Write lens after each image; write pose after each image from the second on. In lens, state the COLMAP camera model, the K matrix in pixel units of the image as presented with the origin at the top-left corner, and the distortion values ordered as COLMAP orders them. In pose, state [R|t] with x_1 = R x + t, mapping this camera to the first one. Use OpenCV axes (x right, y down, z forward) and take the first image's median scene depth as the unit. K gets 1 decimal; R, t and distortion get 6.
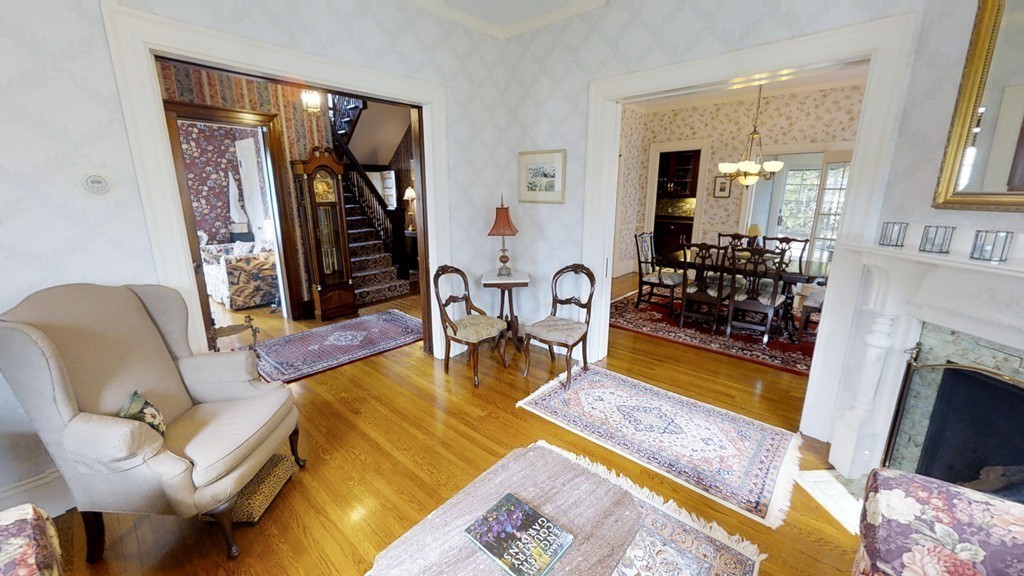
lens RADIAL K [[378.2, 0, 510.6], [0, 378.2, 285.5], [0, 0, 1]] dist [0.001174, 0.000005]
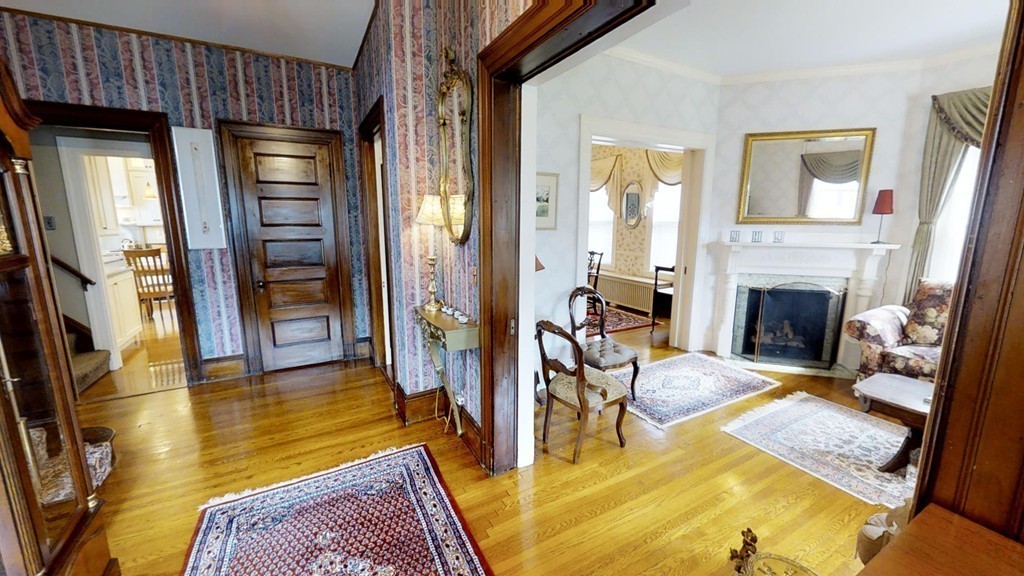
lens RADIAL K [[378.2, 0, 510.4], [0, 378.2, 283.3], [0, 0, 1]] dist [0.001174, 0.000005]
pose [[0.331104, -0.158580, 0.930173, -0.923017], [0.220384, 0.971509, 0.087180, -0.218403], [-0.917497, 0.176130, 0.356619, 0.889565]]
